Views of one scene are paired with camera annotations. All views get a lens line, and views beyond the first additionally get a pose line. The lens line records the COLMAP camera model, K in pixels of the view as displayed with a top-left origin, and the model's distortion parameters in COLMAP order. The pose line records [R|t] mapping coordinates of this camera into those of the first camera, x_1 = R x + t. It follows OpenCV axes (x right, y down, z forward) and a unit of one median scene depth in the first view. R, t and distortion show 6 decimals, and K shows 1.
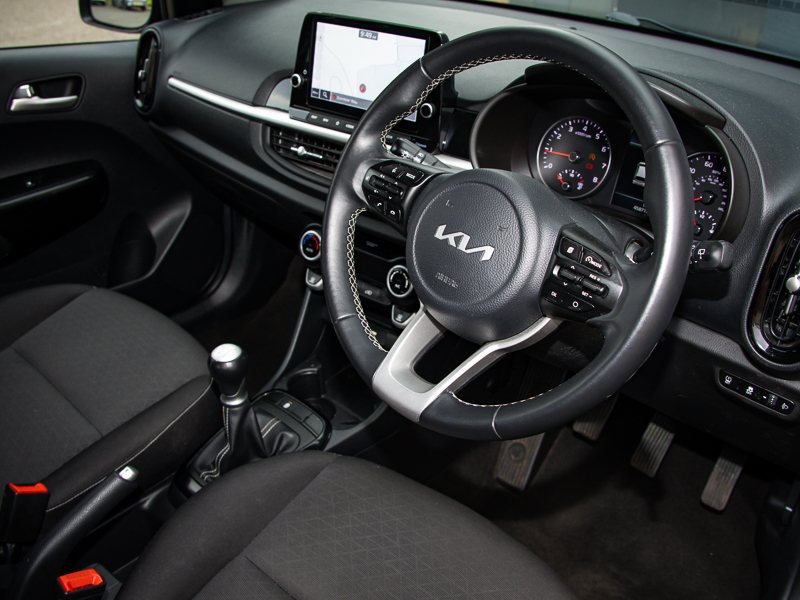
lens RADIAL K [[781.9, 0, 398.4], [0, 781.9, 294.7], [0, 0, 1]] dist [-0.149405, 0.000000]
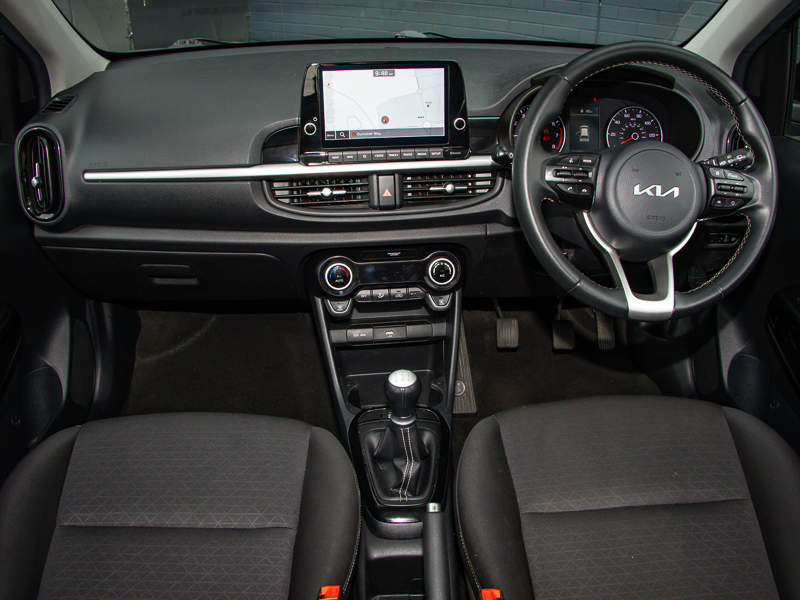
lens RADIAL K [[717.6, 0, 382.7], [0, 717.6, 328.2], [0, 0, 1]] dist [-0.224270, 0.102960]
pose [[0.704345, -0.387795, 0.594569, -0.759414], [0.365219, 0.916197, 0.164919, -0.153254], [-0.608697, 0.100988, 0.786949, 0.210835]]
